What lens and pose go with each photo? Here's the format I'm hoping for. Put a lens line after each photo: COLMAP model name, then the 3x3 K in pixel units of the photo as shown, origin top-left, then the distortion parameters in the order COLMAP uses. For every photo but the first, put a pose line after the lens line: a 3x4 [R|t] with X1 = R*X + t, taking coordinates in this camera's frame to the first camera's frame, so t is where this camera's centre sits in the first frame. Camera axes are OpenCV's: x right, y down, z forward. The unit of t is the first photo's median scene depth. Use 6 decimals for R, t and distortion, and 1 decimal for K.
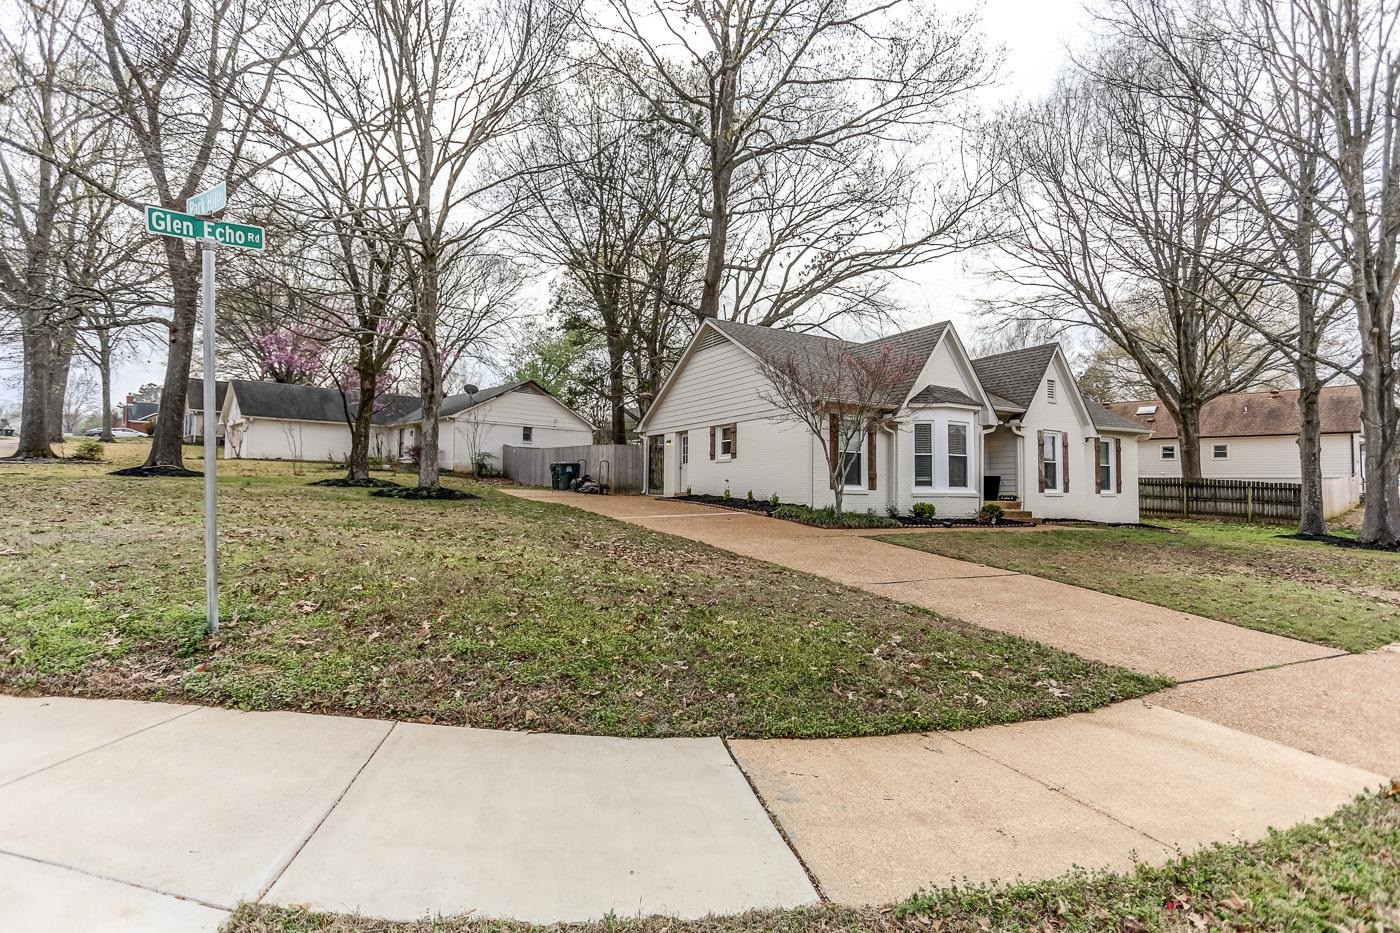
lens RADIAL K [[700.1, 0, 694.3], [0, 700.1, 451.0], [0, 0, 1]] dist [-0.043820, 0.030428]
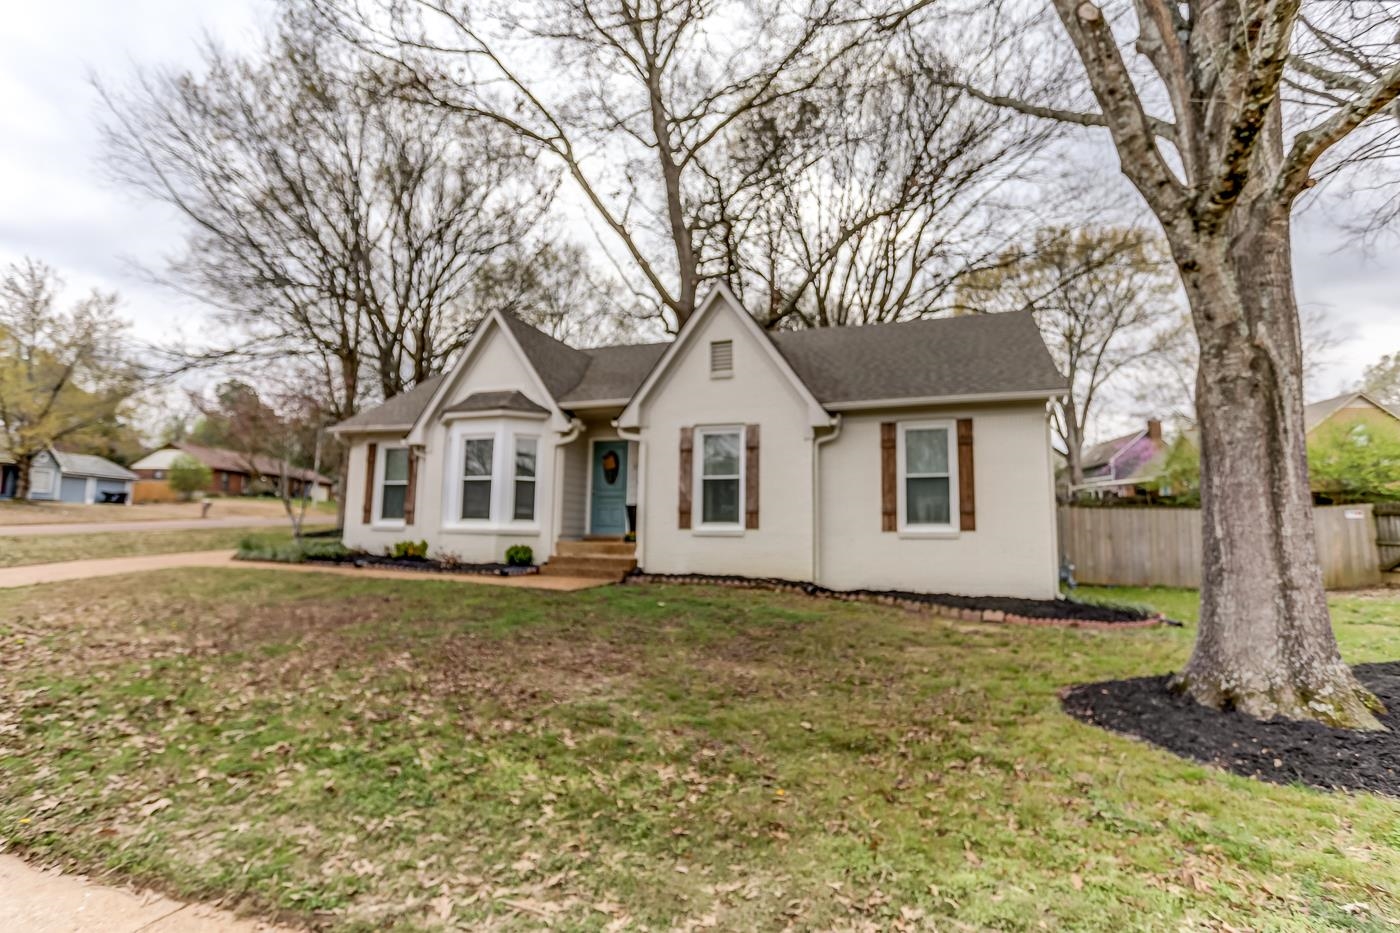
lens RADIAL K [[693.6, 0, 696.8], [0, 693.6, 452.8], [0, 0, 1]] dist [-0.040046, 0.024016]
pose [[0.645024, -0.095127, -0.758218, 1.013434], [0.035206, 0.994867, -0.094867, 0.053392], [0.763351, 0.034498, 0.645062, 0.639932]]
